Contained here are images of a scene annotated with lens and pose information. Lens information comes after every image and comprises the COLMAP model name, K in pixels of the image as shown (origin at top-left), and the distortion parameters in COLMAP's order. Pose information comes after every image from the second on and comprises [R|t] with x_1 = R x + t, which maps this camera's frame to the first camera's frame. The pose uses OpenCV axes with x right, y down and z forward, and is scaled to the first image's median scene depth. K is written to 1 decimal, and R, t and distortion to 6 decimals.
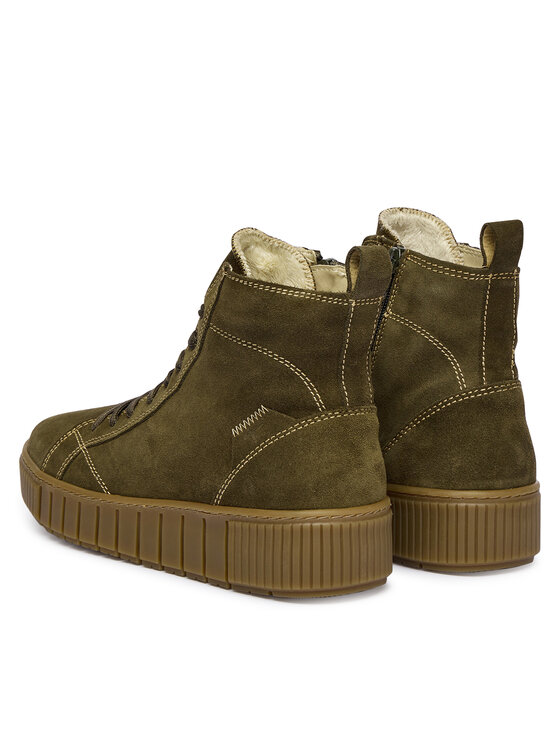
lens RADIAL K [[1797.7, 0, 279.7], [0, 1797.7, 371.3], [0, 0, 1]] dist [-0.048946, 0.000000]
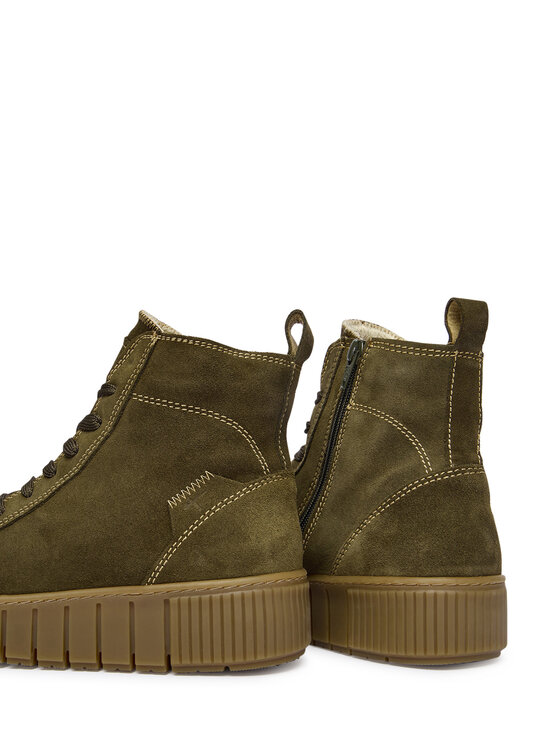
lens RADIAL K [[1274.9, 0, 282.6], [0, 1274.9, 376.3], [0, 0, 1]] dist [-0.087639, 0.000000]
pose [[0.999995, -0.000193, 0.003036, 0.021555], [0.000540, 0.993415, -0.114571, 0.036742], [-0.002994, 0.114572, 0.993410, 0.316311]]
